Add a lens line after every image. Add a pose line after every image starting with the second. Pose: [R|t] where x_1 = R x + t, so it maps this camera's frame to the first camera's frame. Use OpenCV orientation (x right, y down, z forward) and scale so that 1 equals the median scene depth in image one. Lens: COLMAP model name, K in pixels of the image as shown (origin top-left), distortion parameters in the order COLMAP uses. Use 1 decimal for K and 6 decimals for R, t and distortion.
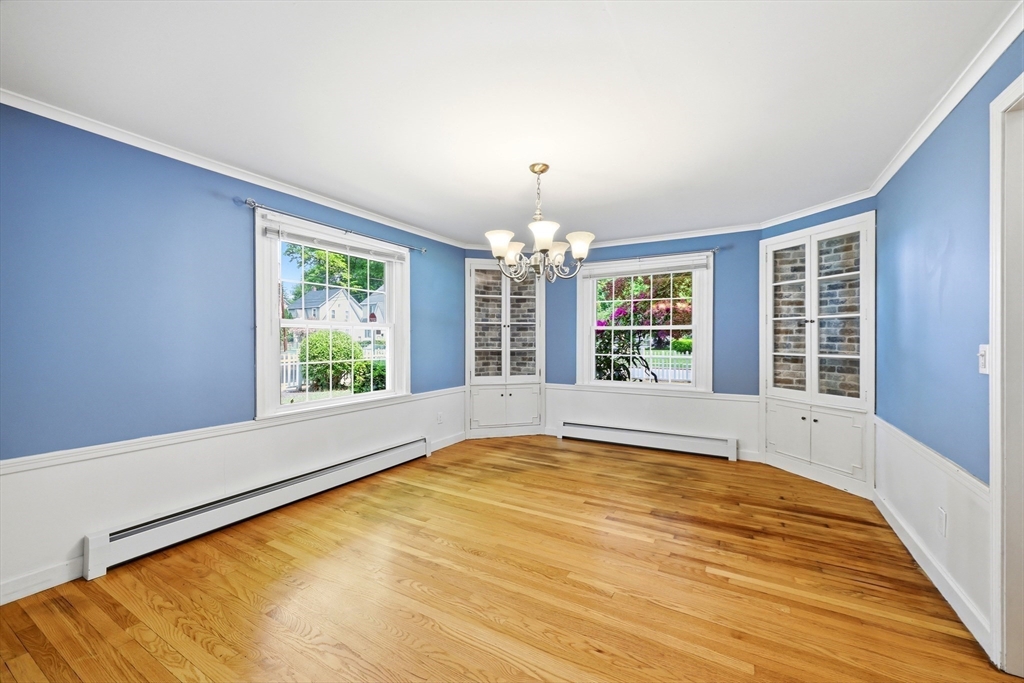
lens RADIAL K [[414.5, 0, 512.1], [0, 414.5, 336.8], [0, 0, 1]] dist [-0.000603, -0.000128]
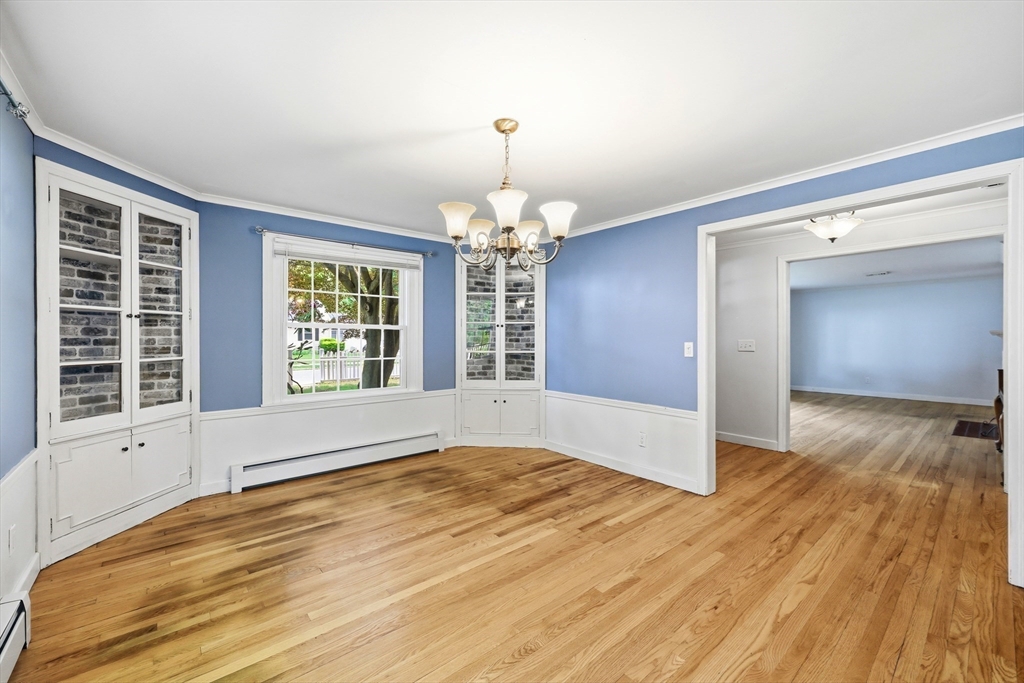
lens RADIAL K [[414.5, 0, 513.9], [0, 414.5, 339.2], [0, 0, 1]] dist [-0.000603, -0.000128]
pose [[0.331888, -0.003208, 0.943313, -0.585738], [-0.004956, 0.999974, 0.005144, -0.002894], [-0.943306, -0.006382, 0.331863, 0.623873]]
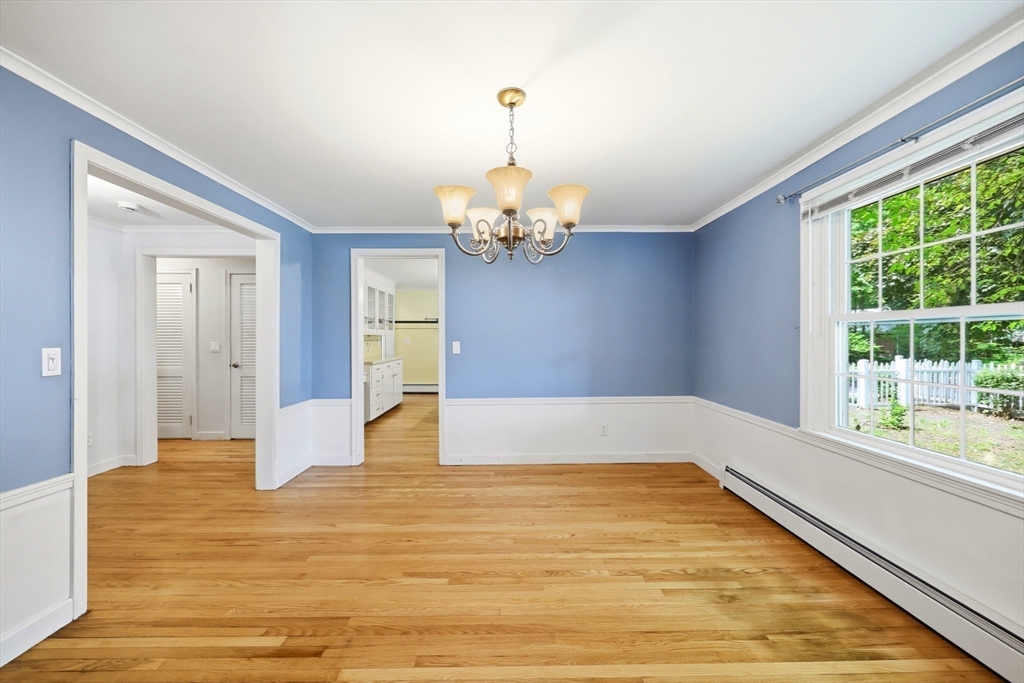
lens RADIAL K [[414.5, 0, 515.0], [0, 414.5, 335.1], [0, 0, 1]] dist [-0.000603, -0.000128]
pose [[-0.860710, -0.002696, -0.509089, 0.359881], [0.004636, 0.999903, -0.013134, 0.000707], [0.509075, -0.013665, -0.860614, 1.386087]]
